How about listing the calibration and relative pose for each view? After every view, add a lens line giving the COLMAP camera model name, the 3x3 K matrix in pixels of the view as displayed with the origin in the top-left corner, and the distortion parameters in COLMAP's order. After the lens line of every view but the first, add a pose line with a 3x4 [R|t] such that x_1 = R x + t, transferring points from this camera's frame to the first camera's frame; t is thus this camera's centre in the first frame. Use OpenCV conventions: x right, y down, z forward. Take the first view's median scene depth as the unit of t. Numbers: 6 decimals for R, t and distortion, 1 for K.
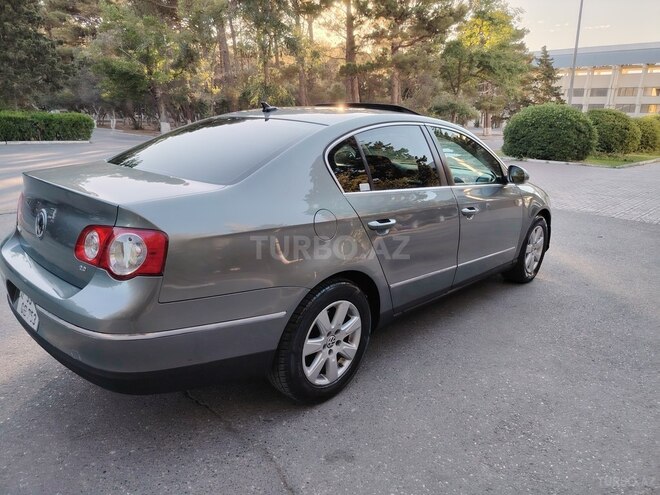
lens RADIAL K [[464.1, 0, 330.0], [0, 464.1, 247.5], [0, 0, 1]] dist [-0.001561, -0.010867]
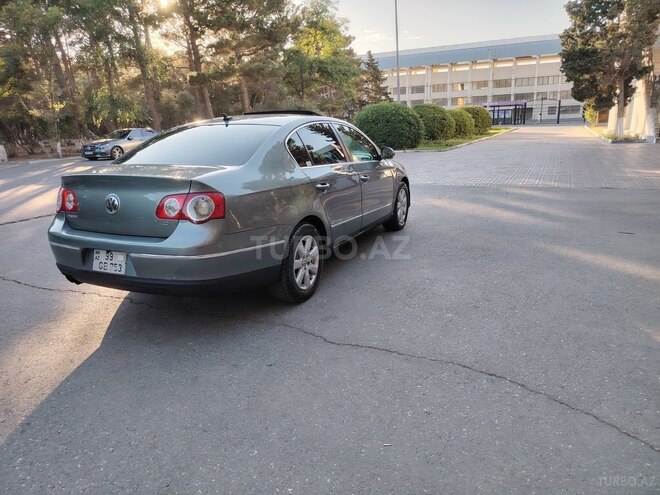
lens RADIAL K [[455.8, 0, 331.4], [0, 455.8, 254.6], [0, 0, 1]] dist [0.005031, -0.002025]
pose [[0.945411, -0.148971, 0.289837, -0.033565], [0.146661, 0.988738, 0.029806, 0.013453], [-0.291013, 0.014329, 0.956612, -0.048154]]
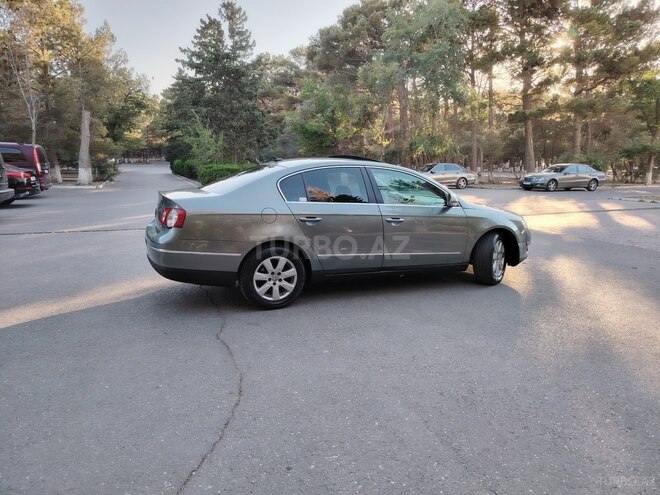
lens RADIAL K [[464.1, 0, 330.0], [0, 464.1, 247.5], [0, 0, 1]] dist [-0.001561, -0.010867]
pose [[0.913245, 0.048609, -0.404502, 0.091155], [-0.088593, 0.992792, -0.080713, 0.019737], [0.397663, 0.109546, 0.910969, -0.062052]]
